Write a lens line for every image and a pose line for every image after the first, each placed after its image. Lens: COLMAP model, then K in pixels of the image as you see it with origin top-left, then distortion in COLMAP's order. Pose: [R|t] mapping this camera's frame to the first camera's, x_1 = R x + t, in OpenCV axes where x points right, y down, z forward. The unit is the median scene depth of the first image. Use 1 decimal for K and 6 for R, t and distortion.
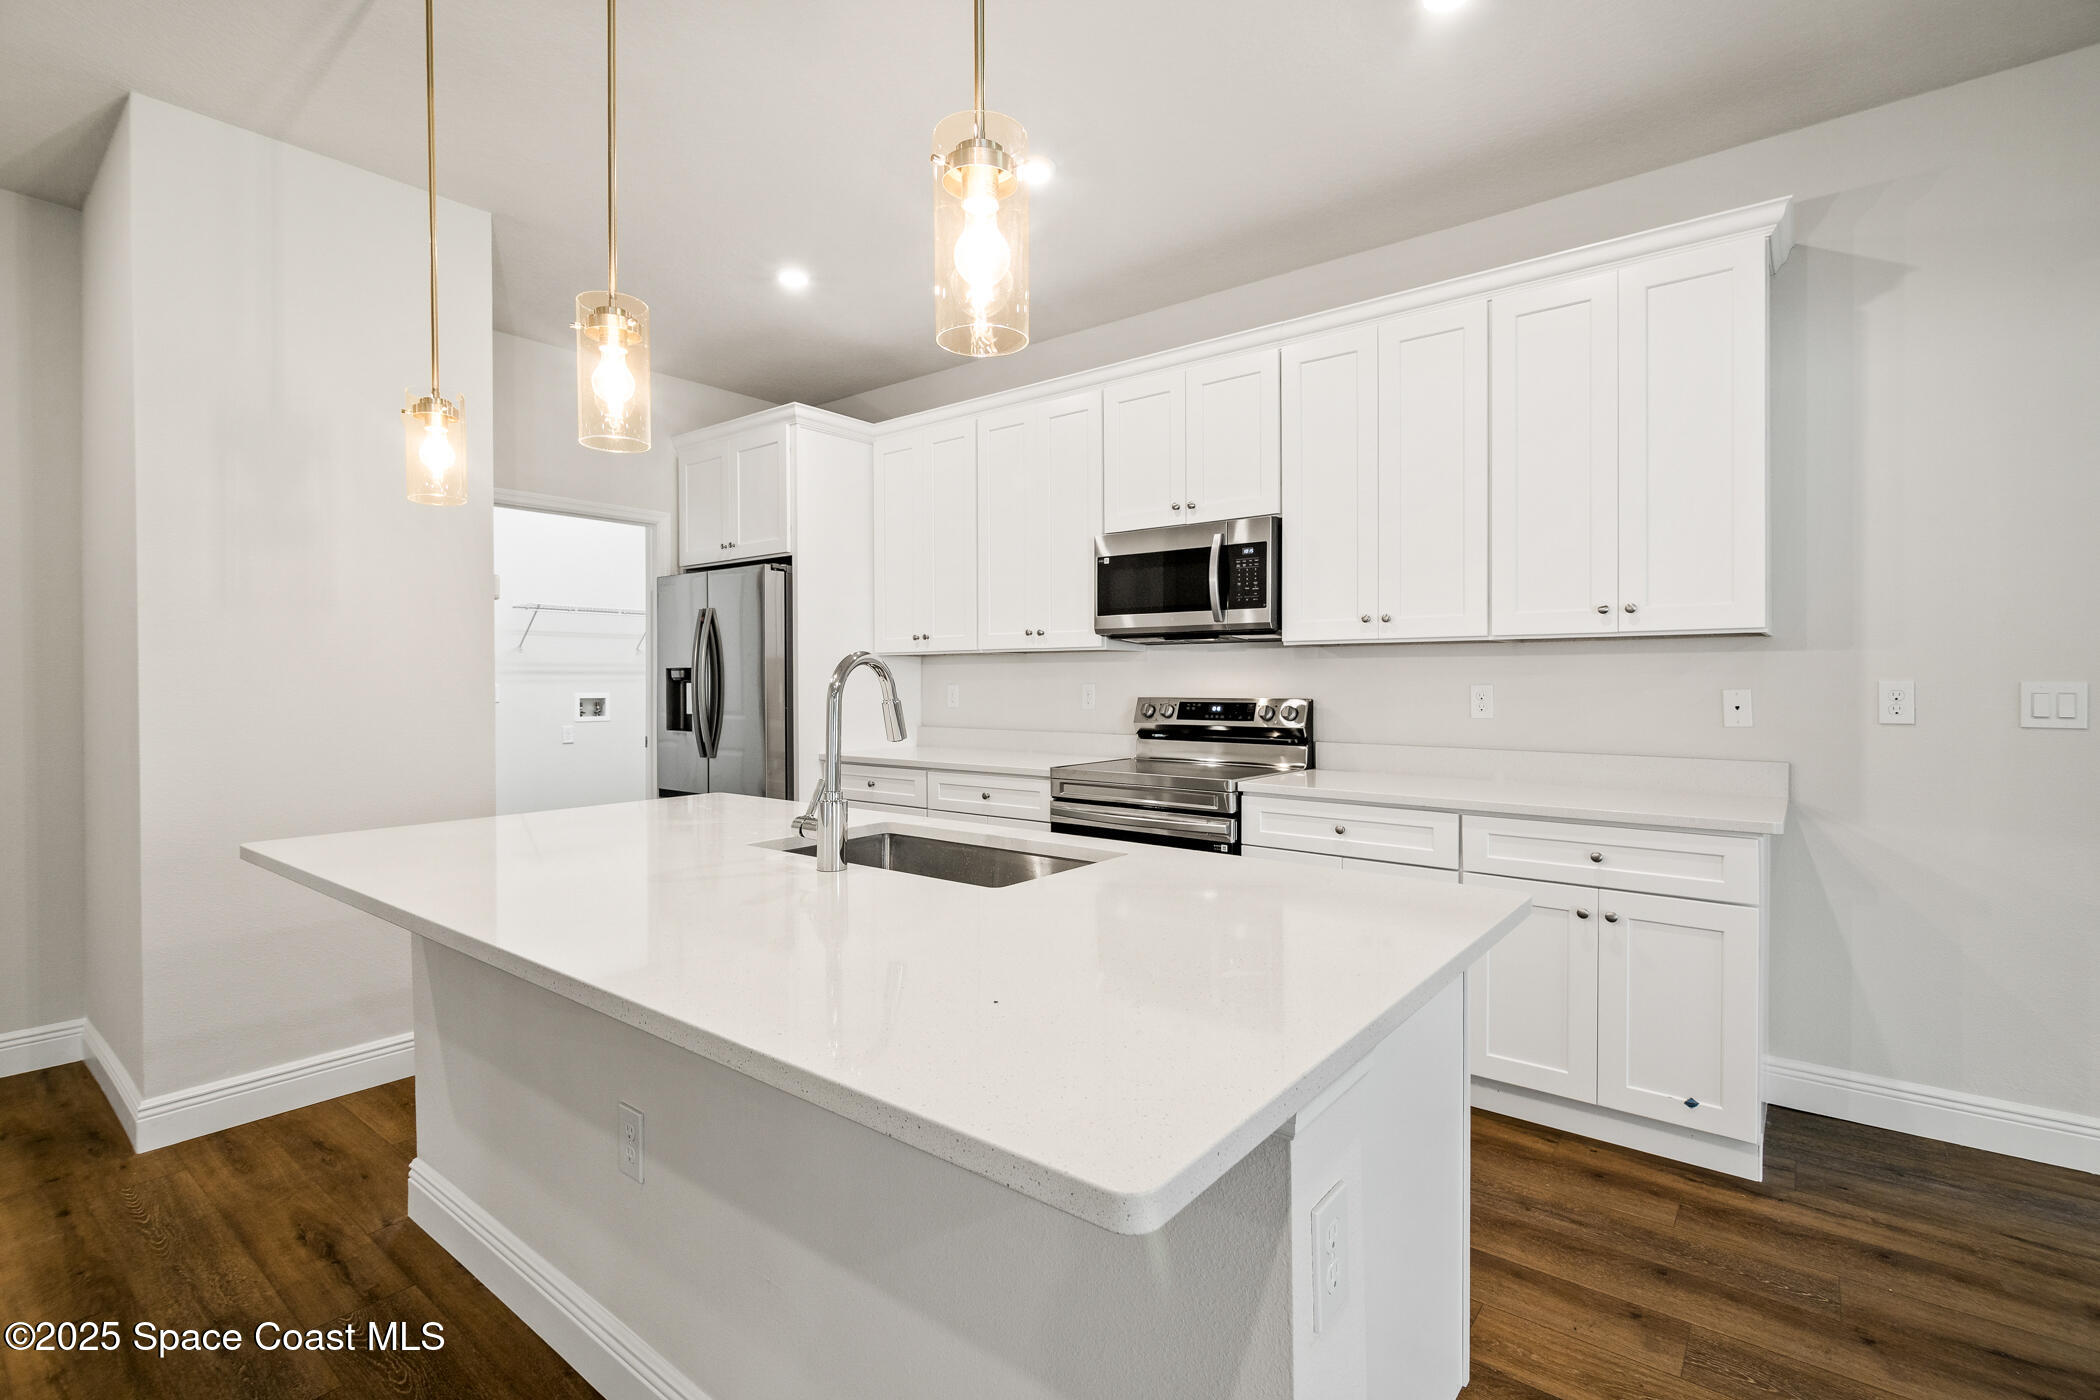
lens RADIAL K [[954.0, 0, 1061.7], [0, 954.0, 688.5], [0, 0, 1]] dist [-0.000427, -0.001255]
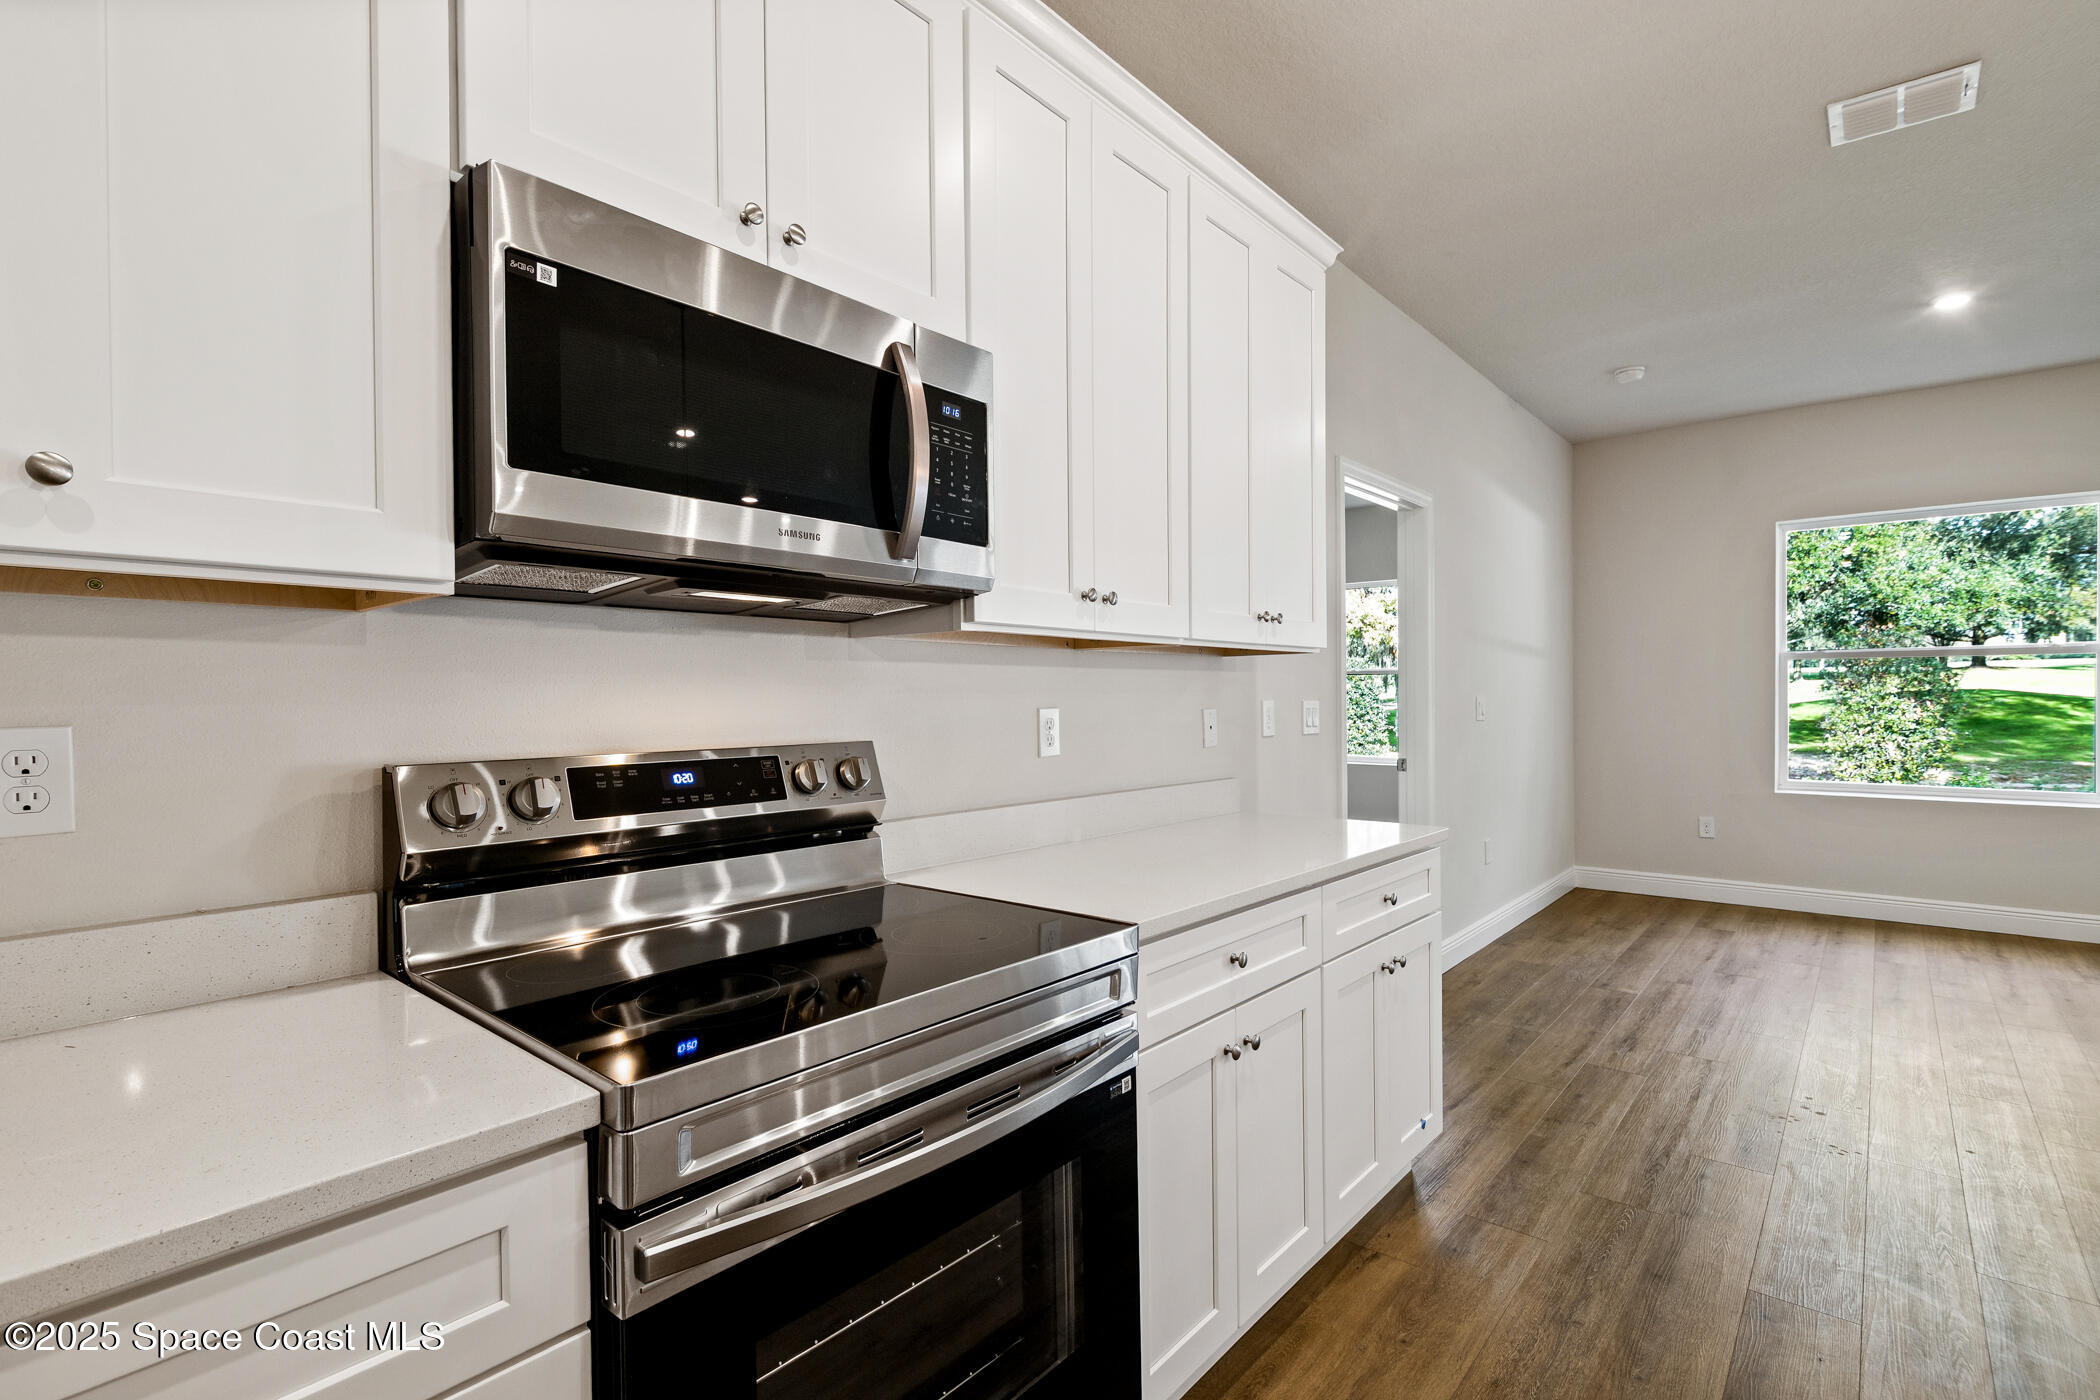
lens RADIAL K [[998.2, 0, 1064.4], [0, 998.2, 707.5], [0, 0, 1]] dist [-0.003128, -0.000799]
pose [[0.029655, -0.004581, 0.999550, -0.261098], [0.018886, 0.999814, 0.004021, -0.006693], [-0.999382, 0.018758, 0.029736, 0.921647]]
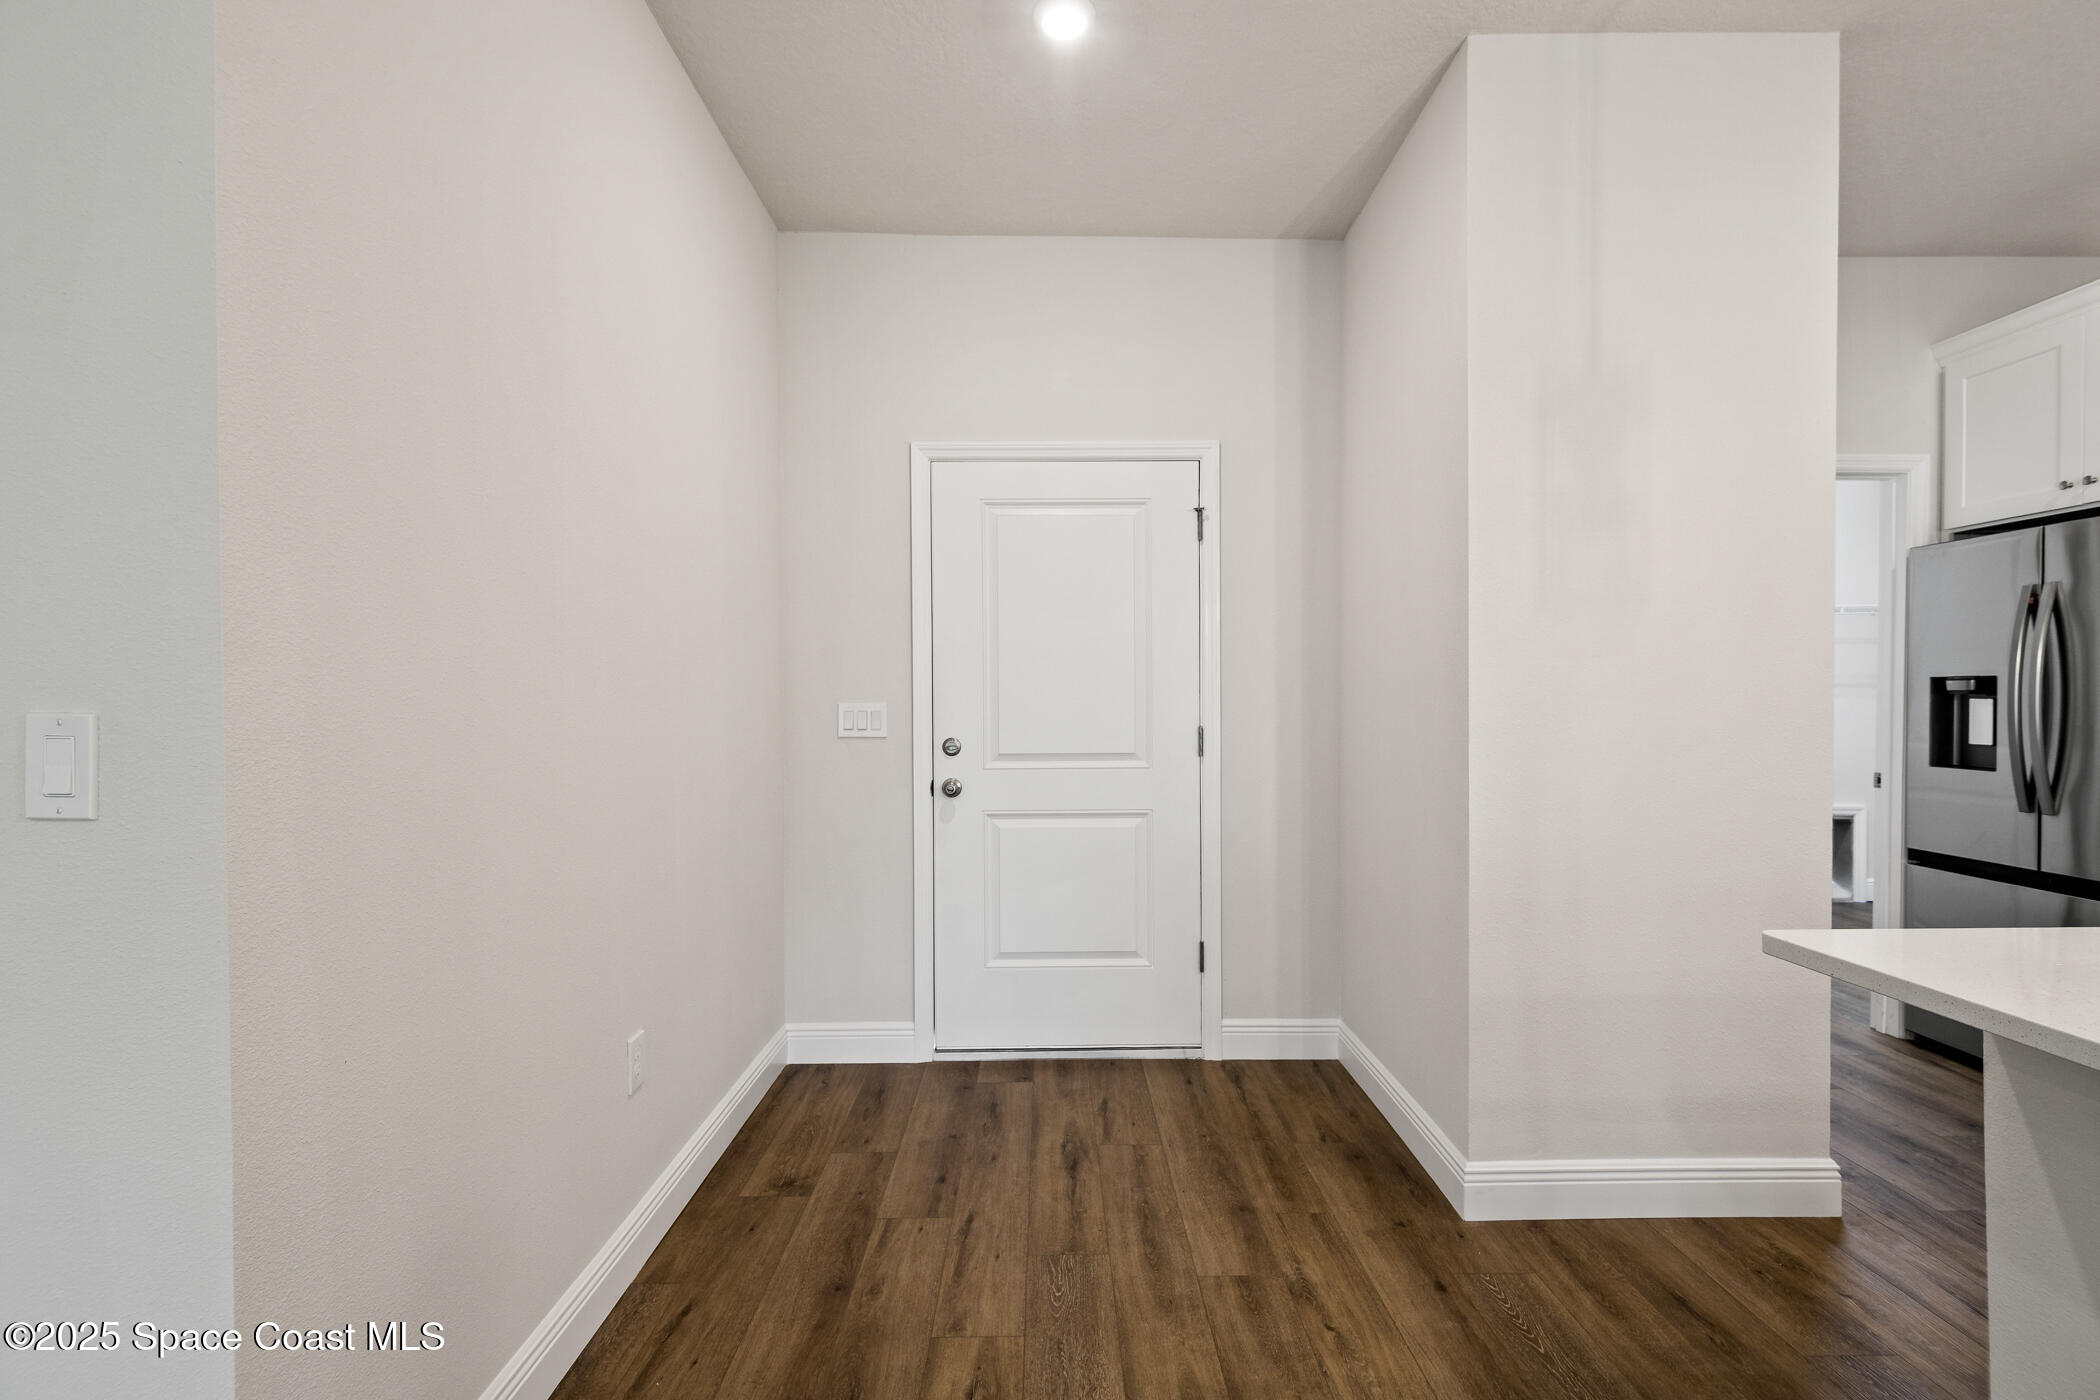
lens RADIAL K [[947.3, 0, 1050.4], [0, 947.3, 708.3], [0, 0, 1]] dist [-0.012913, -0.000641]
pose [[0.615532, 0.009620, -0.788053, -0.379972], [-0.006593, 0.999953, 0.007057, 0.001277], [0.788084, 0.000851, 0.615567, 0.106492]]
